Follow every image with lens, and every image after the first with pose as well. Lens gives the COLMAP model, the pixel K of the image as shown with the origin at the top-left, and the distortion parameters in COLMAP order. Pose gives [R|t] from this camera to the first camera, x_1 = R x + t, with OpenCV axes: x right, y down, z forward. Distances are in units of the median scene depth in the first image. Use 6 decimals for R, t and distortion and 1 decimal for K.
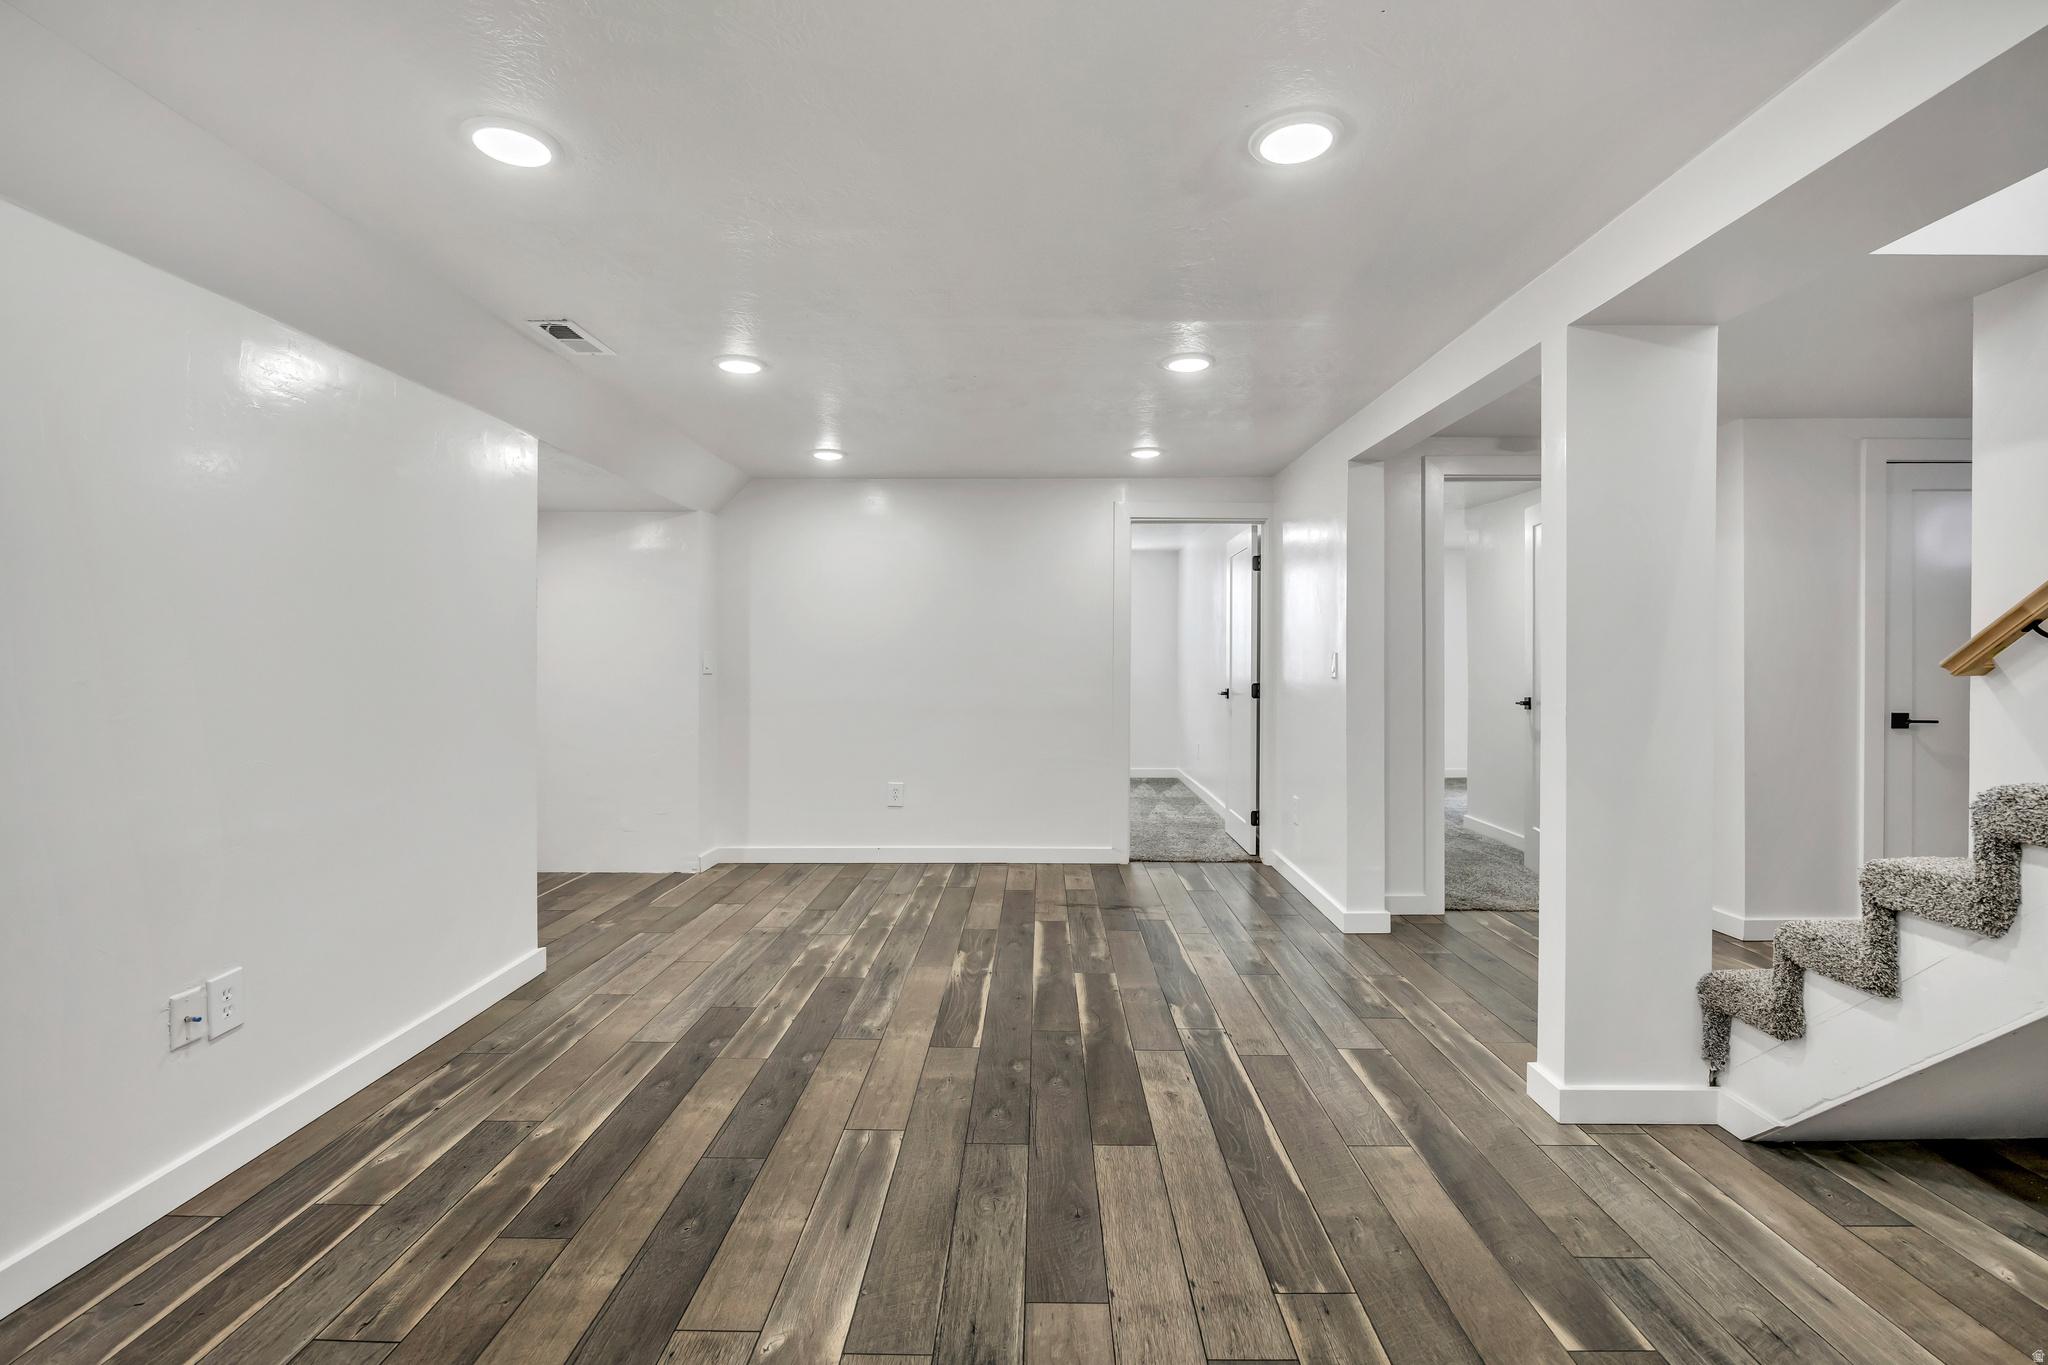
lens RADIAL K [[925.7, 0, 1024.6], [0, 925.7, 663.3], [0, 0, 1]] dist [-0.011601, 0.000446]
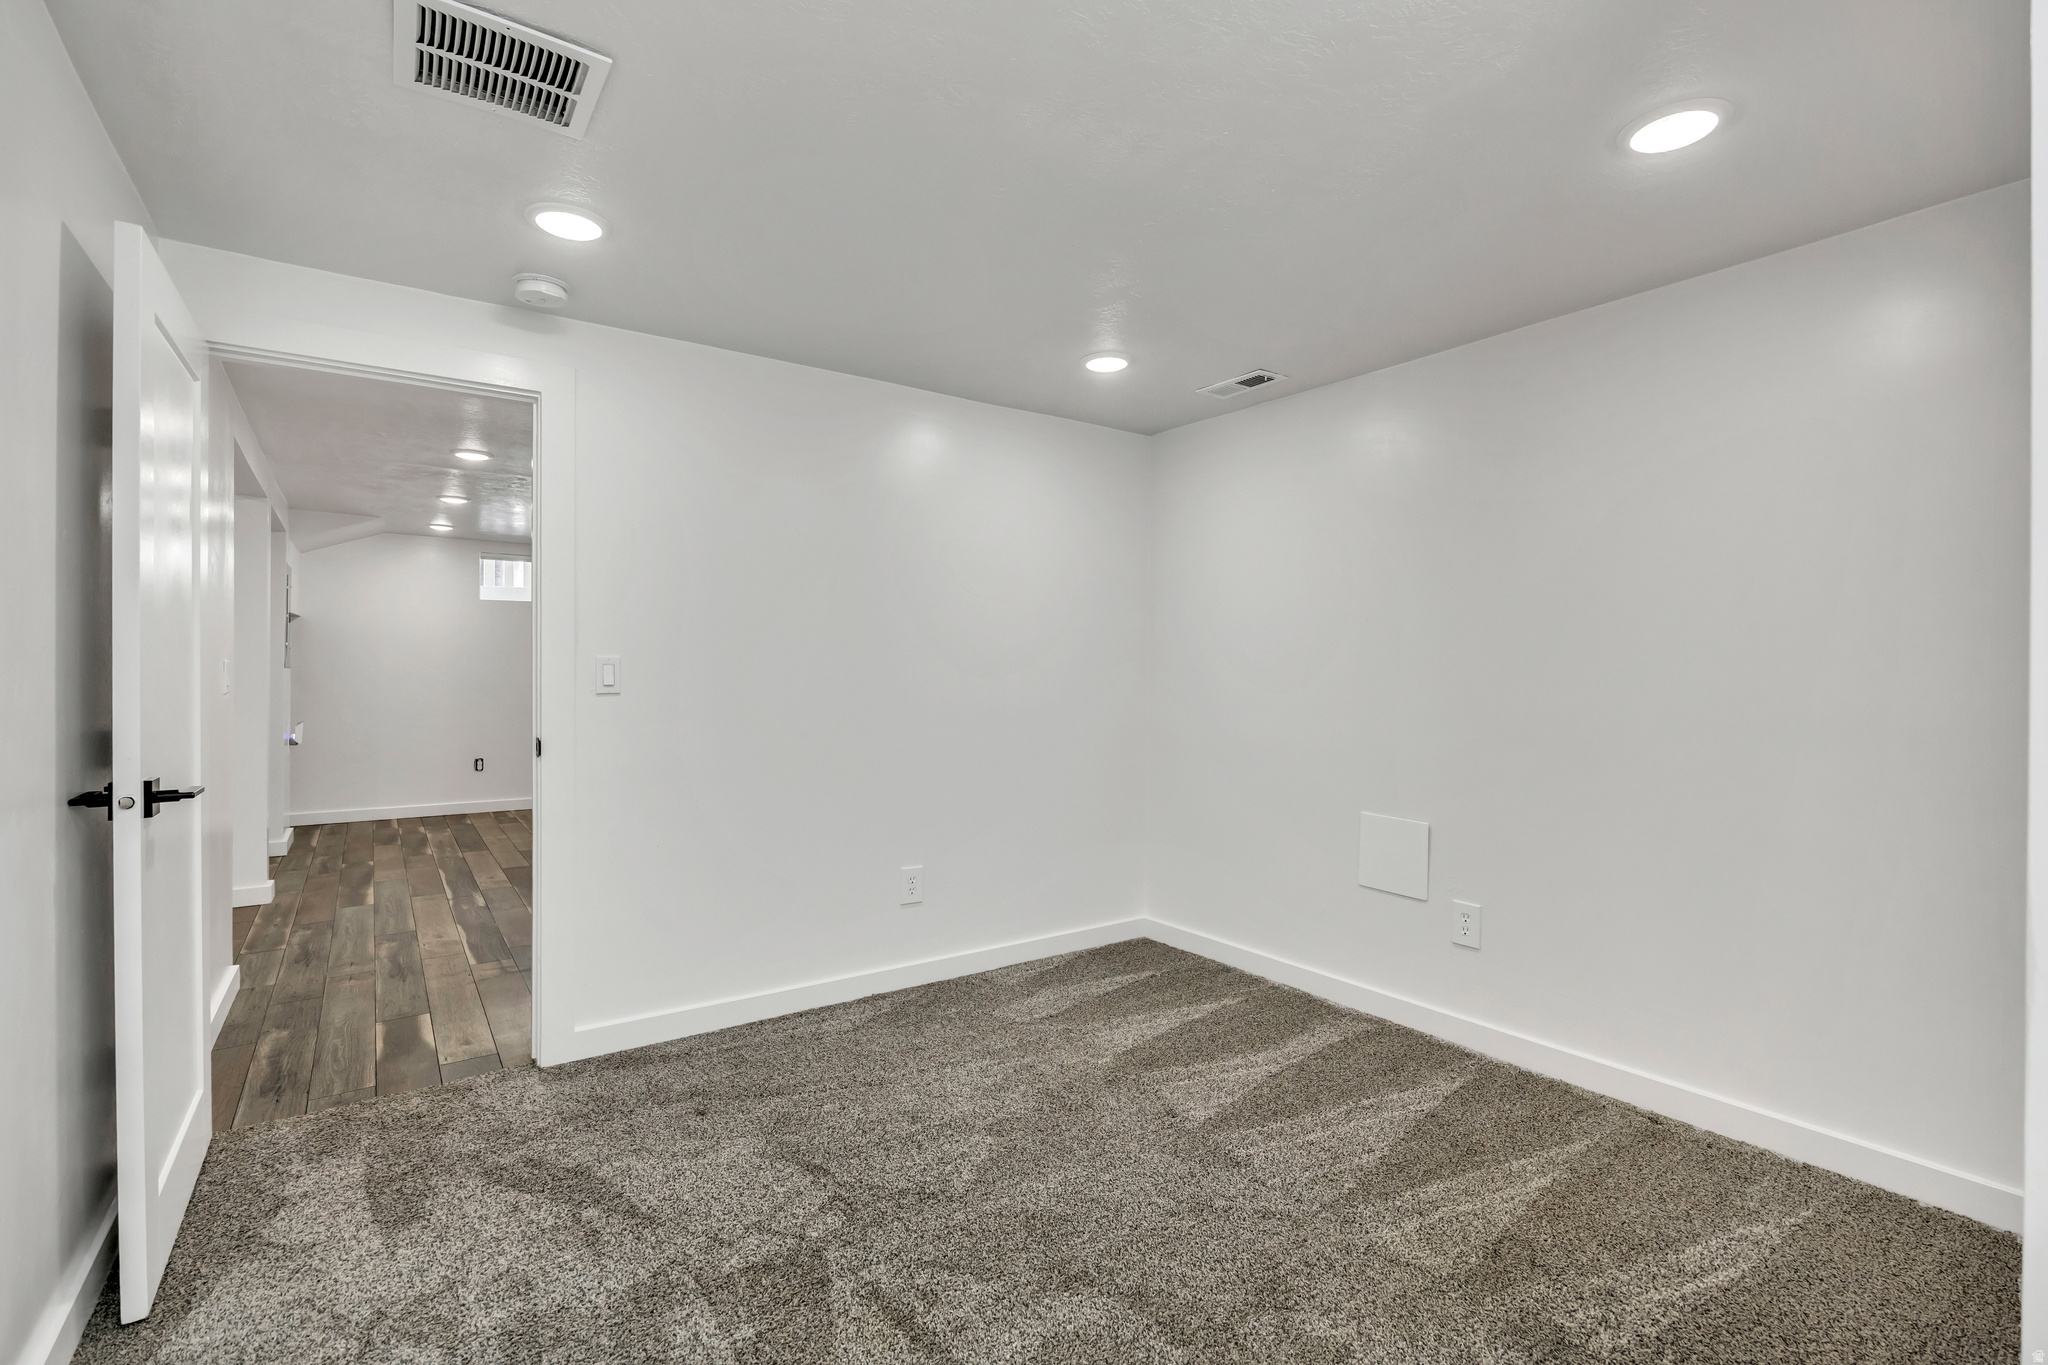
lens RADIAL K [[929.9, 0, 1037.3], [0, 929.9, 669.2], [0, 0, 1]] dist [-0.011803, 0.000181]
pose [[-0.800647, 0.004365, -0.599121, 0.374968], [0.000466, 0.999978, 0.006662, -0.010999], [0.599136, 0.005054, -0.800631, 3.019584]]
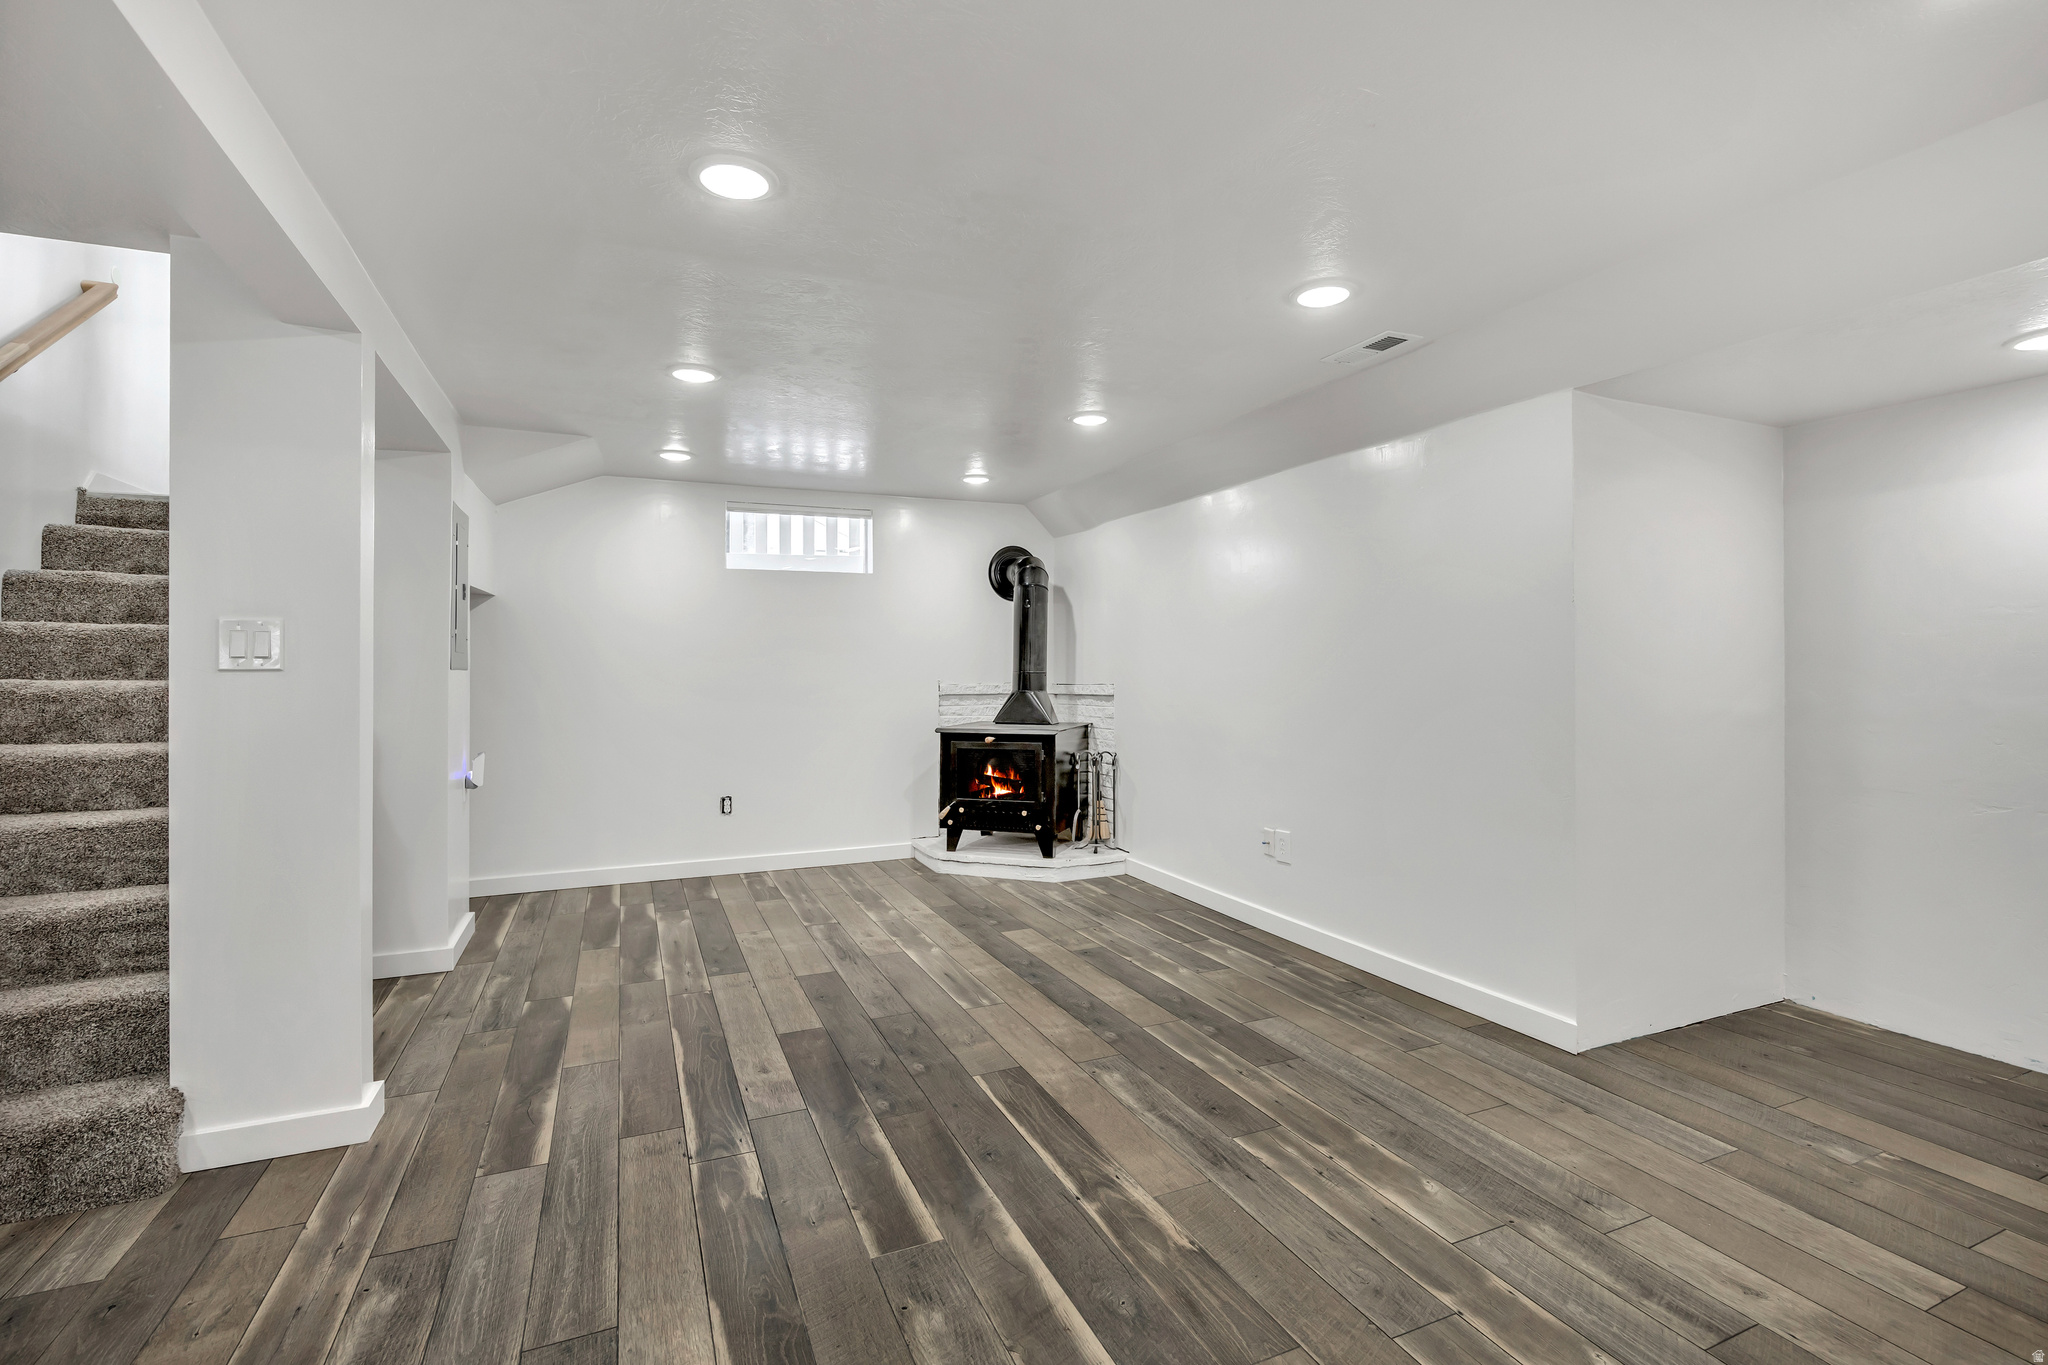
lens RADIAL K [[929.9, 0, 1037.3], [0, 929.9, 669.2], [0, 0, 1]] dist [-0.011803, 0.000181]
pose [[-0.905825, 0.008756, -0.423561, 0.289798], [0.005364, 0.999943, 0.009199, -0.009296], [0.423617, 0.006061, -0.905821, 1.888809]]
